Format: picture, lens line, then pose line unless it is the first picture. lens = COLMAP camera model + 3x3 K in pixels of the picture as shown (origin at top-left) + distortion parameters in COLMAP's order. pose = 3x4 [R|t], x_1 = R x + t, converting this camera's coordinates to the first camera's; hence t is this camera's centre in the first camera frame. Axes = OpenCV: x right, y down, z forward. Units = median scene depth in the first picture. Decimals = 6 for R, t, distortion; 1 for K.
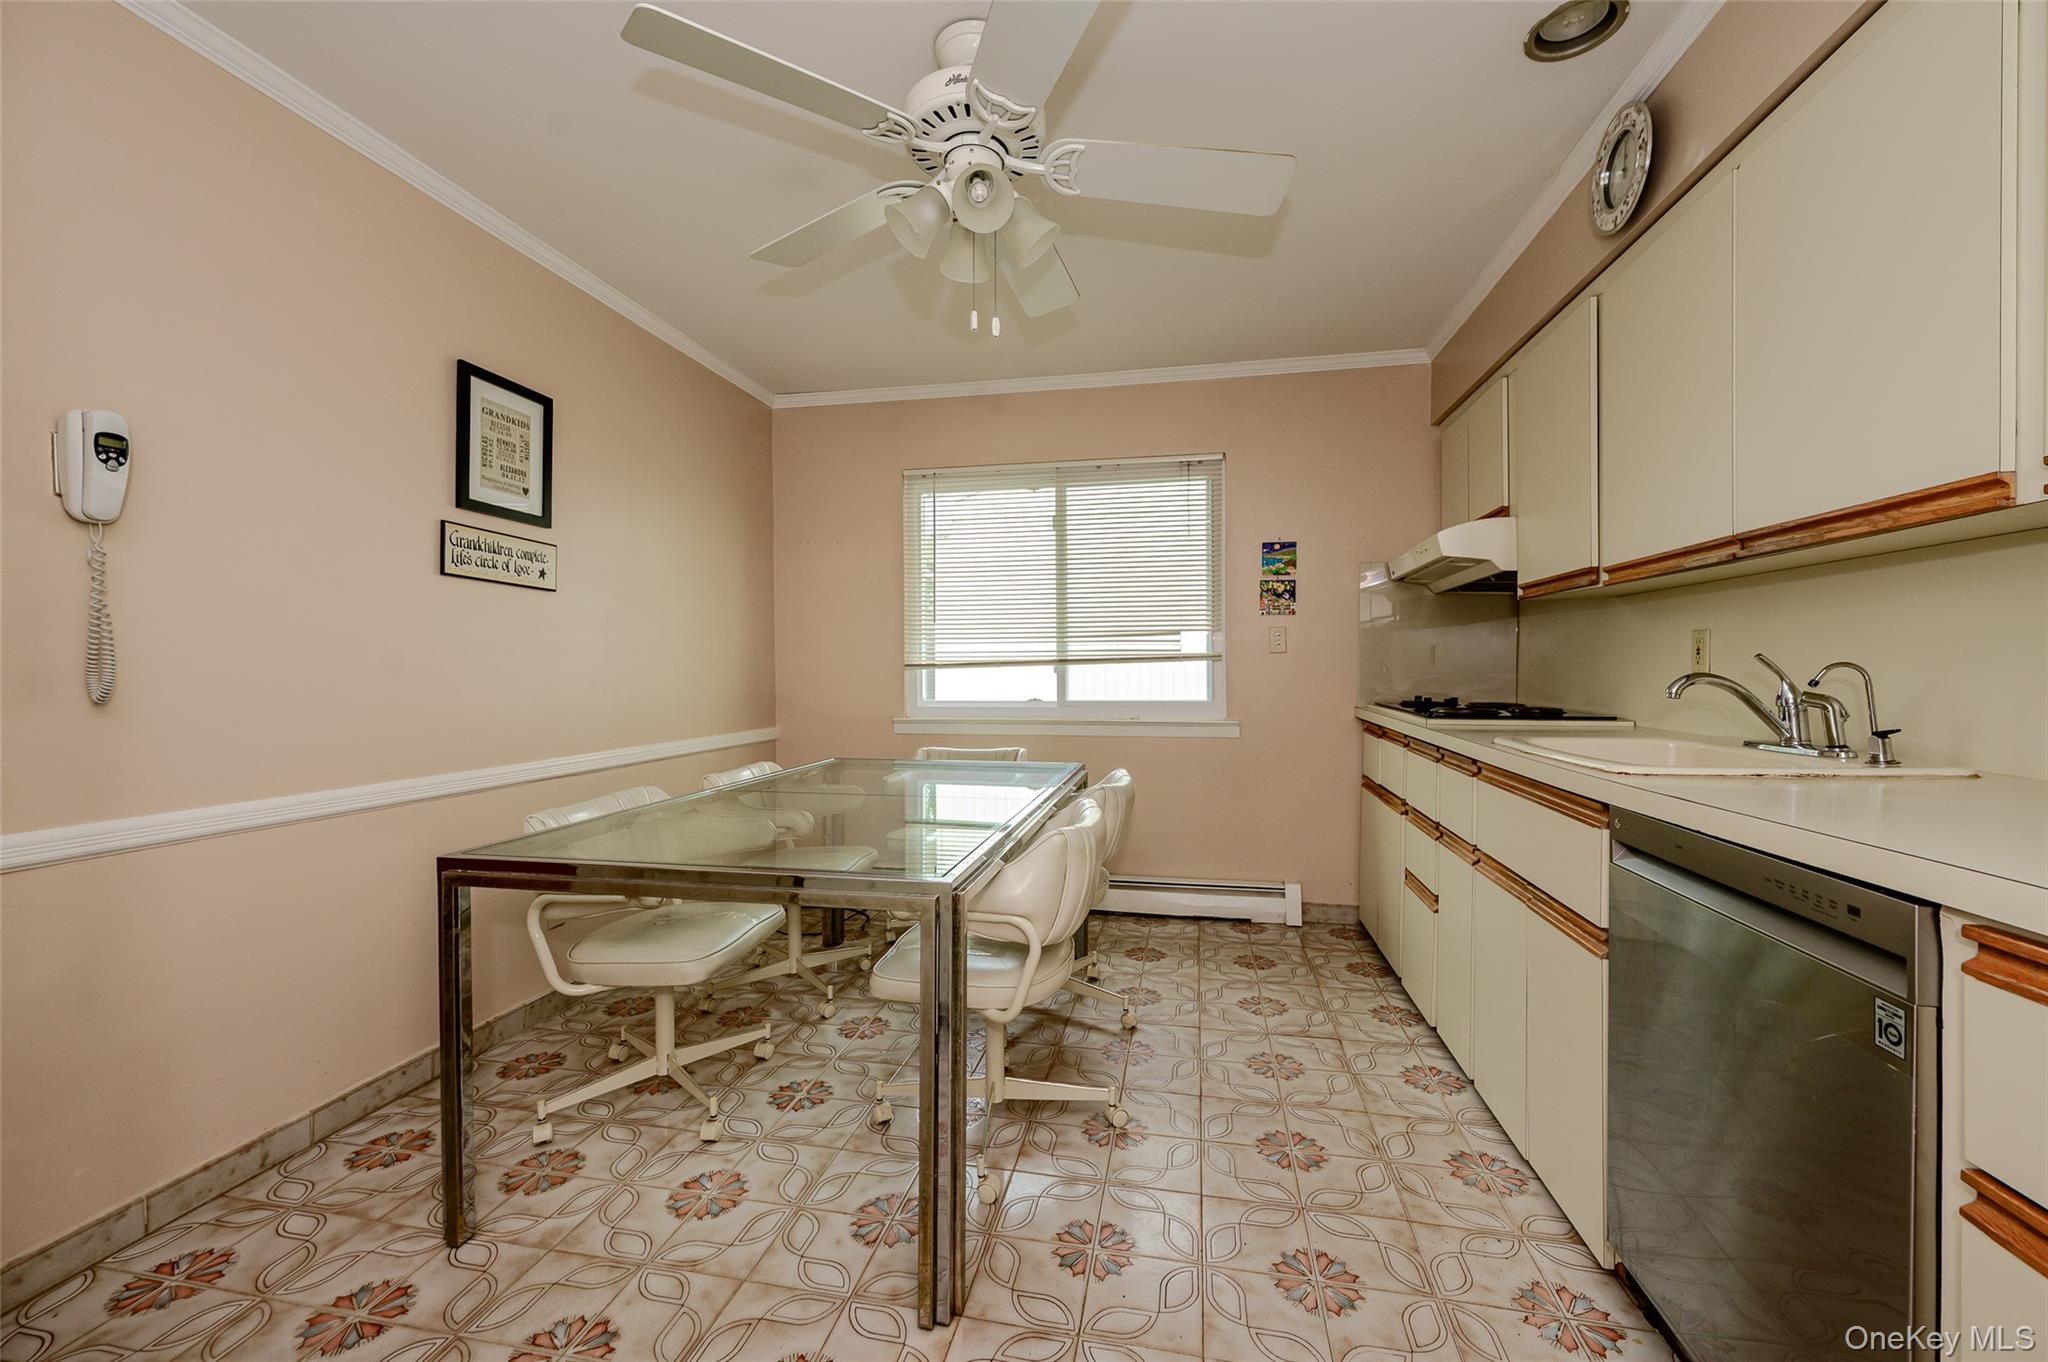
lens RADIAL K [[818.7, 0, 1028.1], [0, 818.7, 670.8], [0, 0, 1]] dist [0.009849, -0.000094]
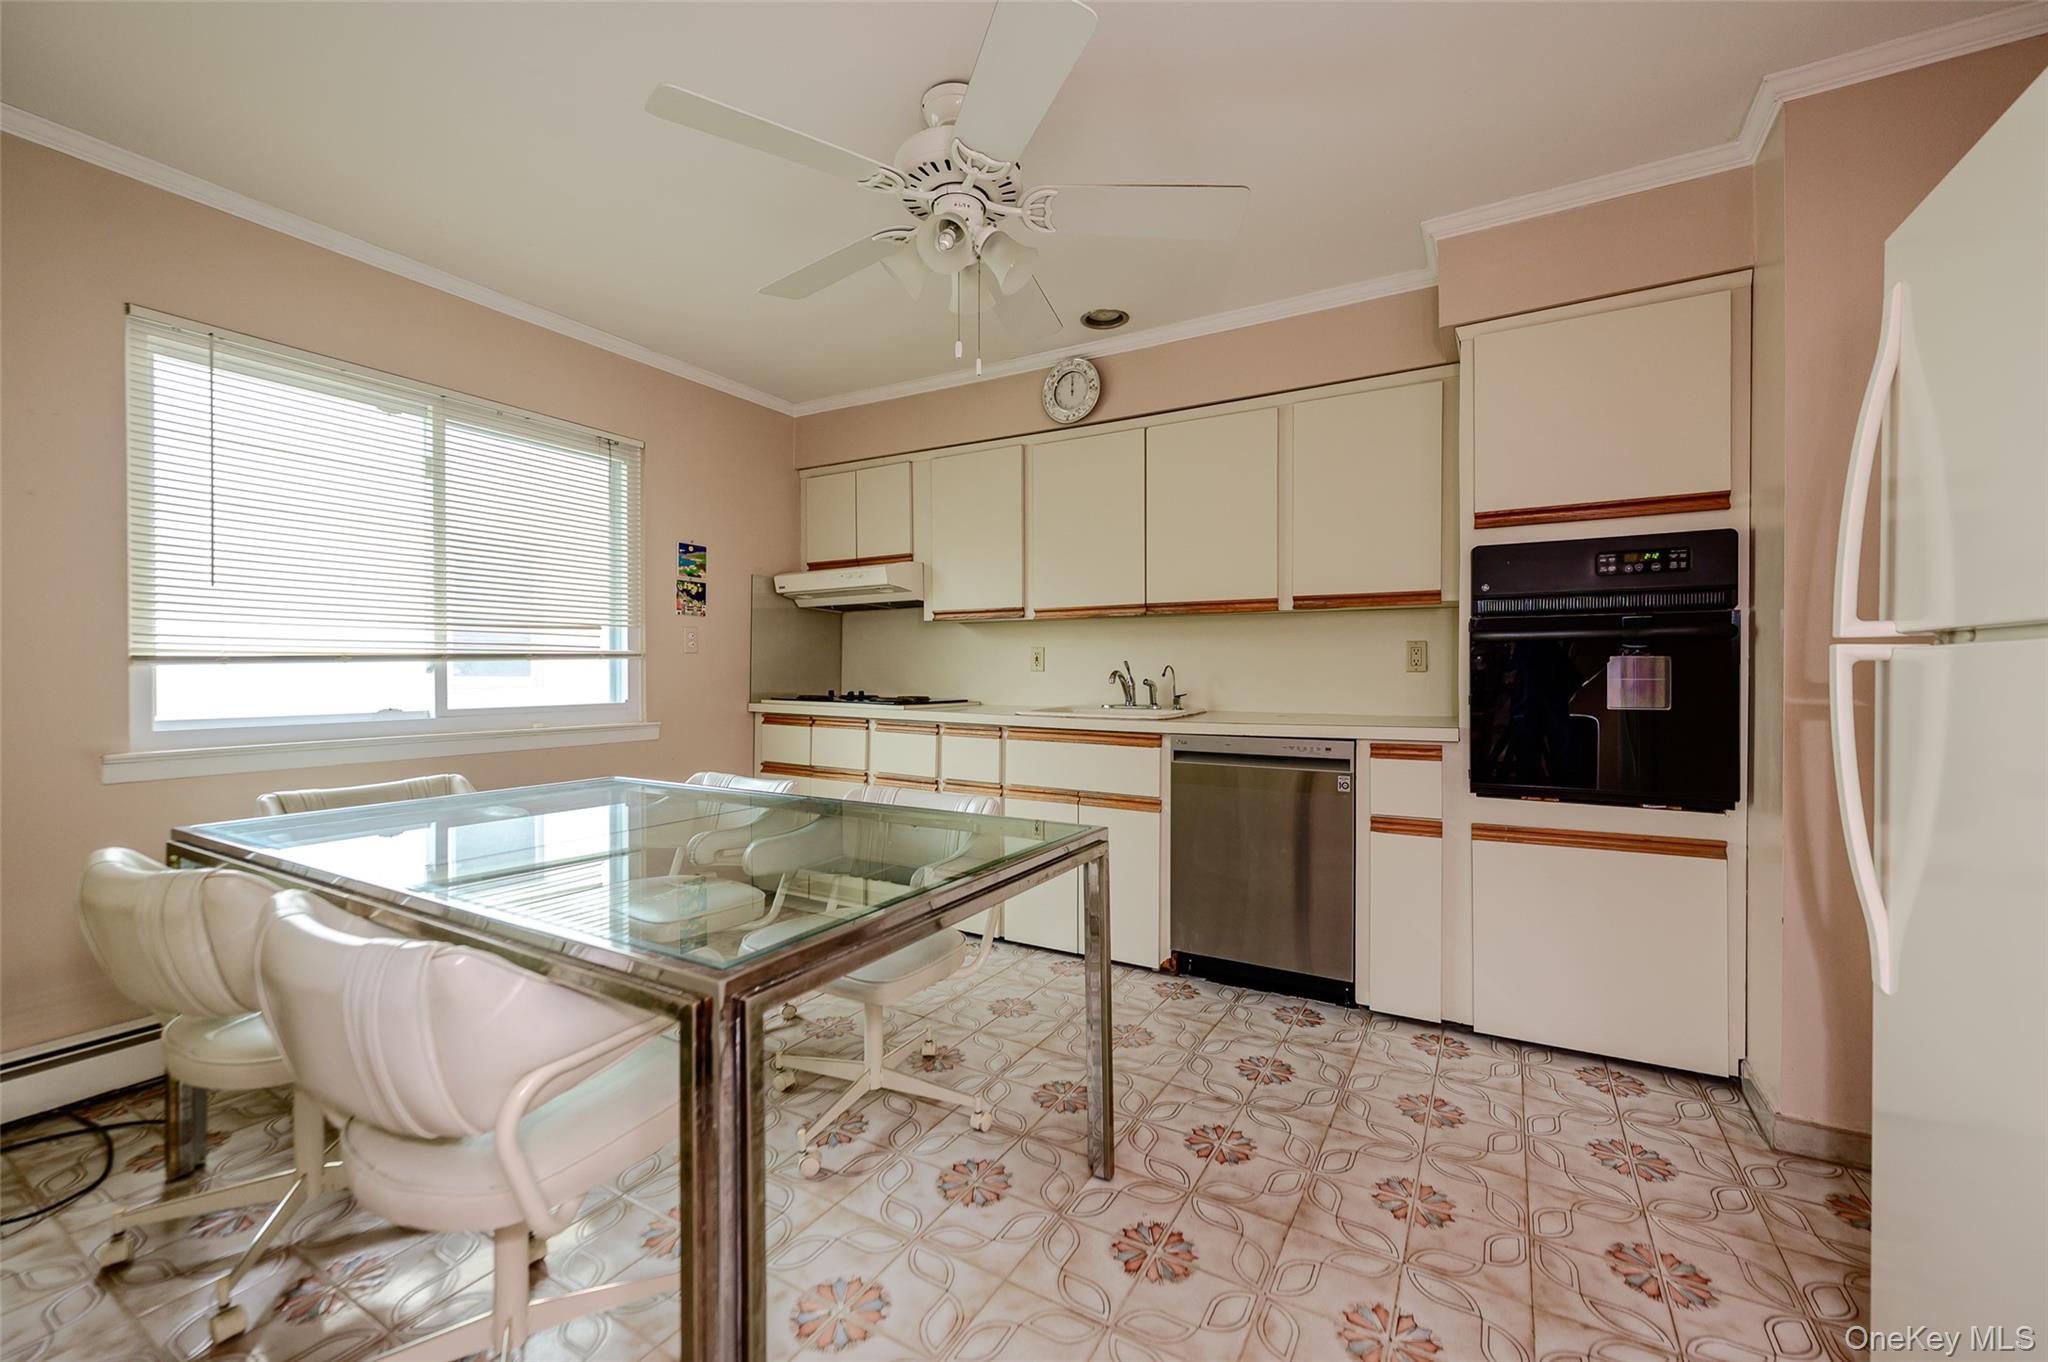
lens RADIAL K [[818.7, 0, 1028.7], [0, 818.7, 680.7], [0, 0, 1]] dist [0.009849, -0.000094]
pose [[0.324661, -0.007271, 0.945802, -0.523566], [0.003119, 0.999973, 0.006617, 0.007248], [-0.945825, 0.000801, 0.324675, 0.271929]]
